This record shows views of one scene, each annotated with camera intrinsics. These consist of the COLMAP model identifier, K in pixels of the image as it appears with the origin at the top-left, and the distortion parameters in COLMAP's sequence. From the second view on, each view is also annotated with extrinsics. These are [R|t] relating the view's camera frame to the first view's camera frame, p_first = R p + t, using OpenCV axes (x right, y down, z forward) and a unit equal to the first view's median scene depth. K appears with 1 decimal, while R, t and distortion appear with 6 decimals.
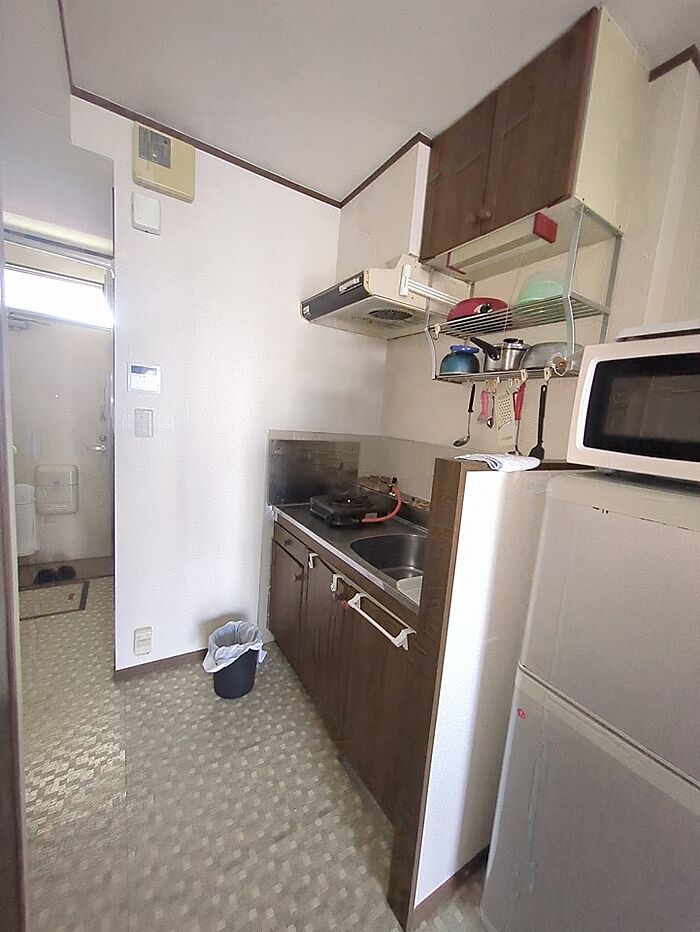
lens RADIAL K [[365.4, 0, 349.3], [0, 365.4, 465.1], [0, 0, 1]] dist [-0.004871, 0.000686]
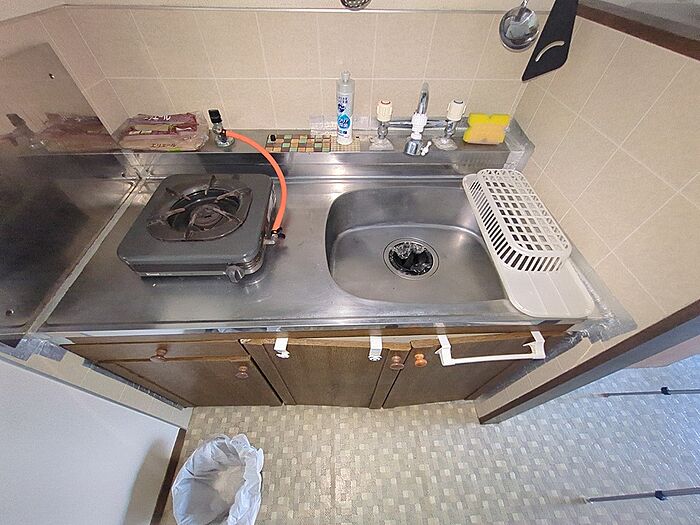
lens RADIAL K [[274.4, 0, 349.5], [0, 274.4, 264.2], [0, 0, 1]] dist [-0.004871, 0.000686]
pose [[0.493134, -0.705346, 0.509222, -0.192932], [0.147501, 0.644659, 0.750105, -0.126546], [-0.857358, -0.294791, 0.421942, 0.816932]]
